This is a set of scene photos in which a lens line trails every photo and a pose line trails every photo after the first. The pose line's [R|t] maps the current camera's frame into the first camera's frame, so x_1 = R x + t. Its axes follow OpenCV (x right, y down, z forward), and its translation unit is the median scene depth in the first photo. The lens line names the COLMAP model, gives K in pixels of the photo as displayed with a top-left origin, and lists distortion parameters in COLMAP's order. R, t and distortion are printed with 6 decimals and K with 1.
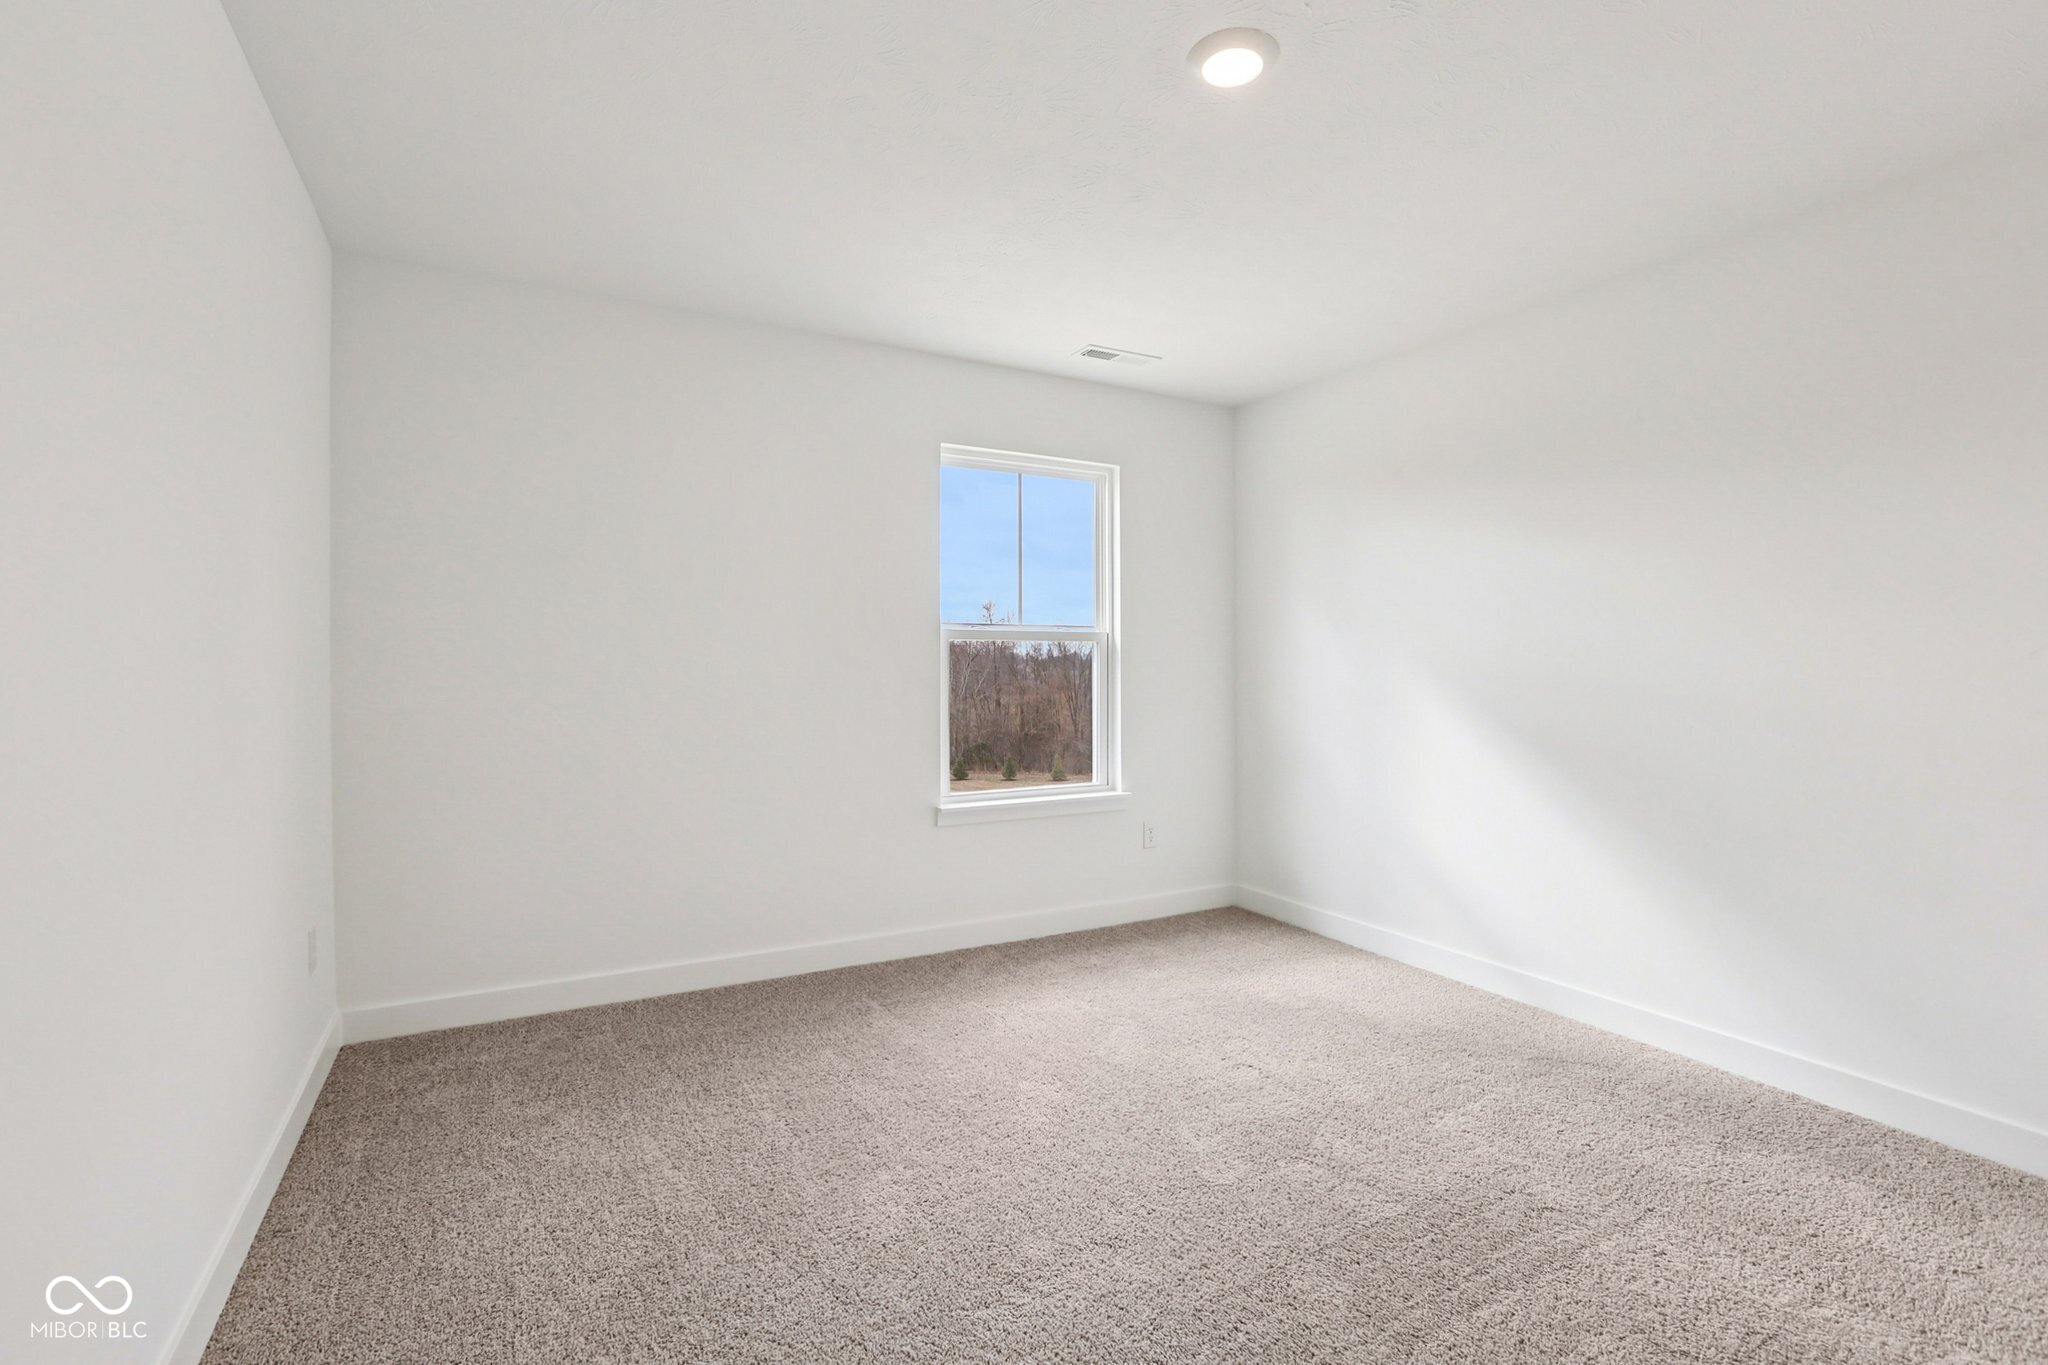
lens RADIAL K [[935.5, 0, 1007.7], [0, 935.5, 671.1], [0, 0, 1]] dist [0.001404, 0.000425]
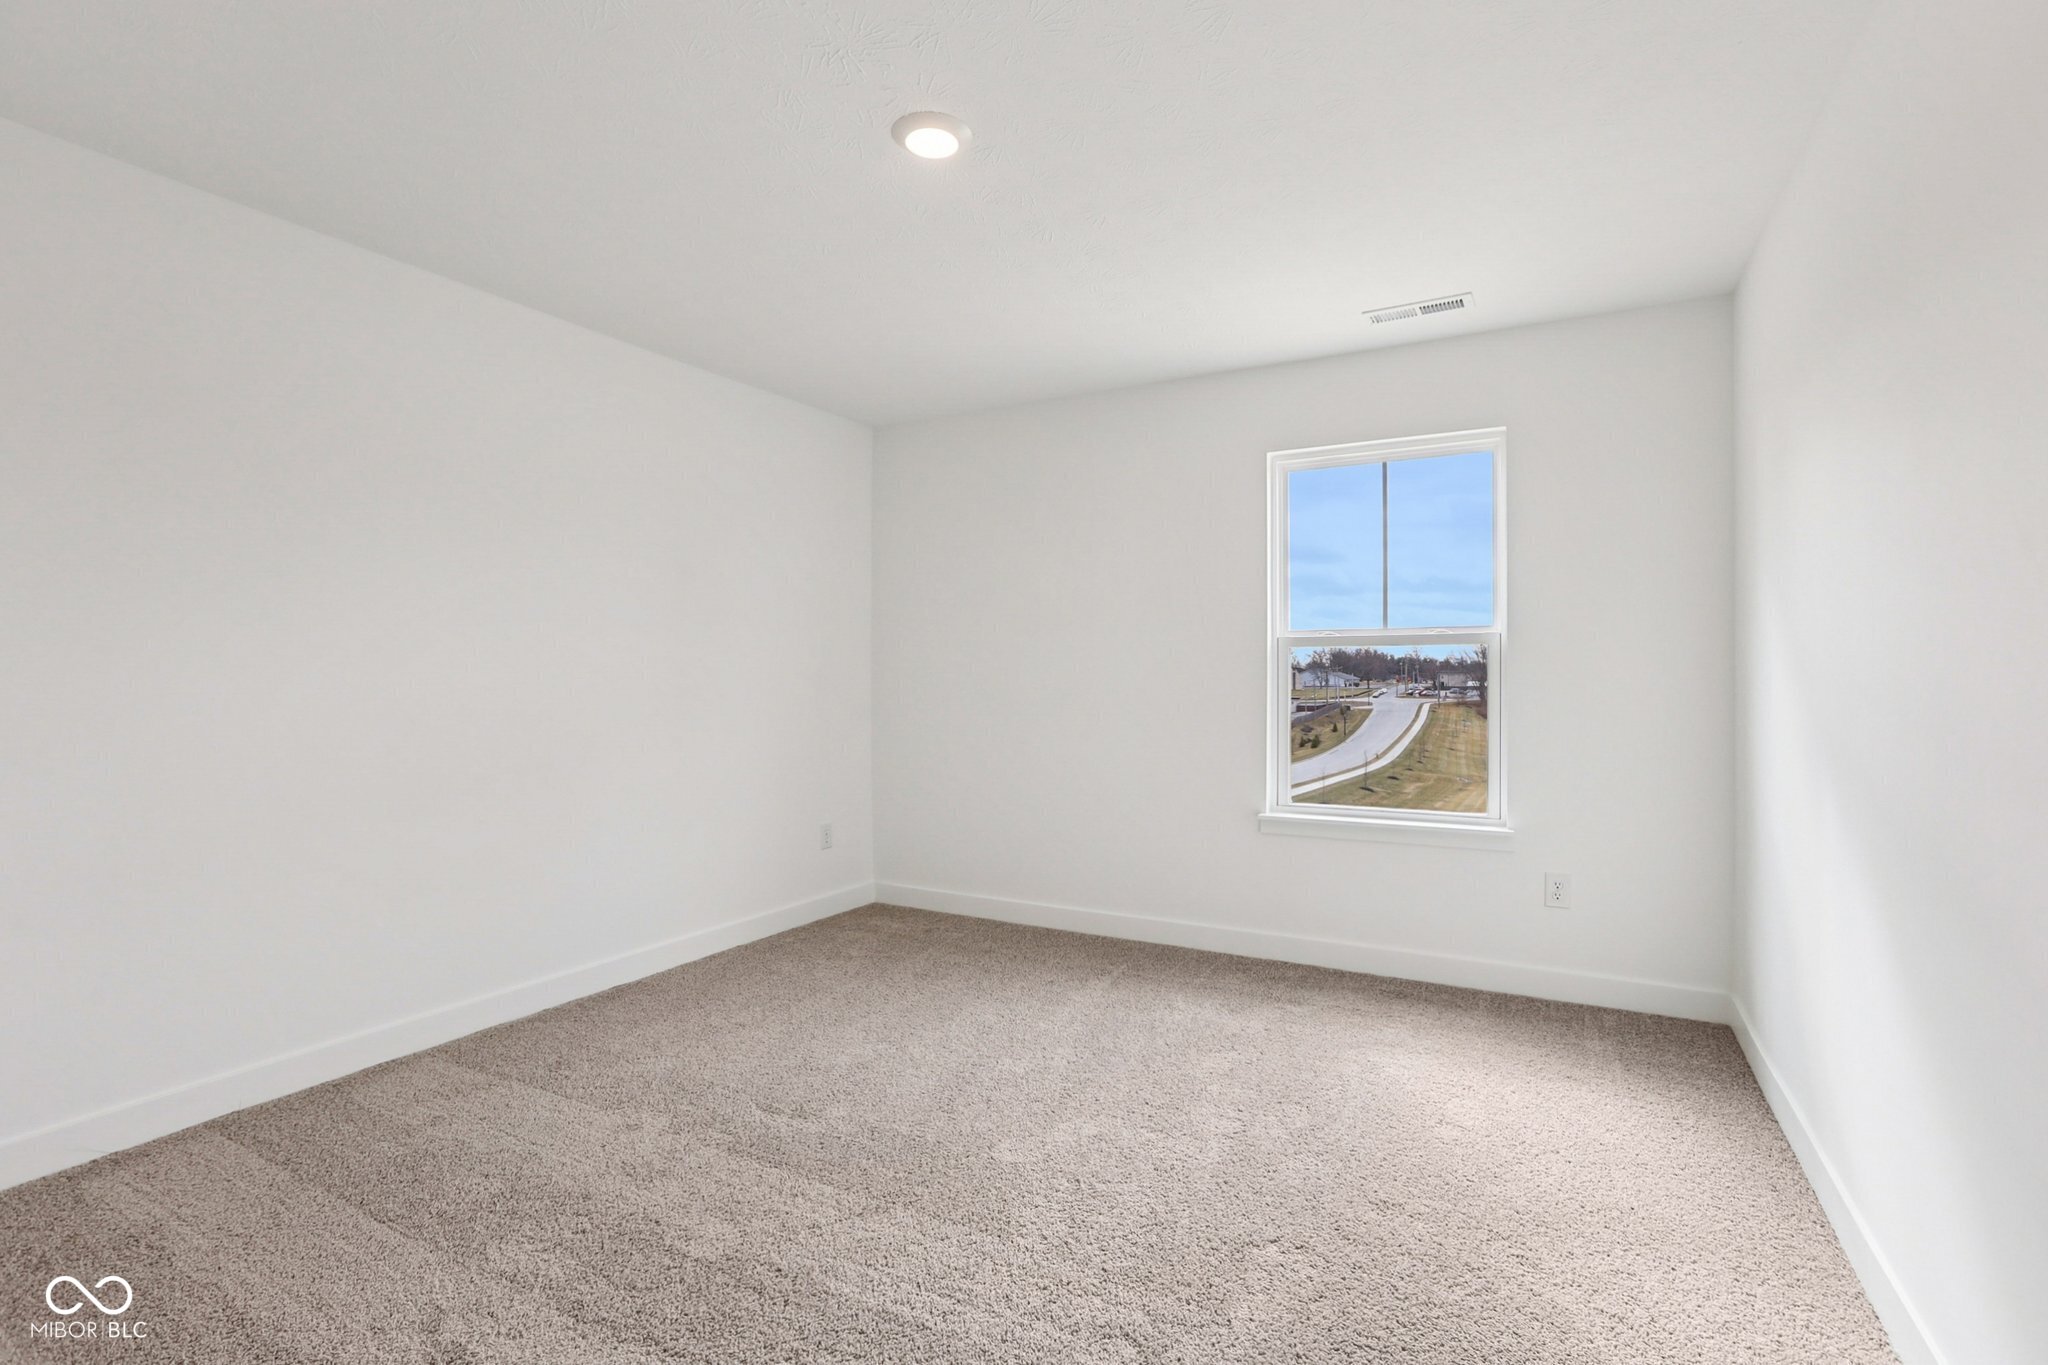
lens RADIAL K [[935.5, 0, 1056.7], [0, 935.5, 664.3], [0, 0, 1]] dist [0.001404, 0.000425]
pose [[0.546090, -0.014779, -0.837596, 0.608681], [-0.001294, 0.999828, -0.018485, 0.002997], [0.837725, 0.011178, 0.545977, 0.243578]]
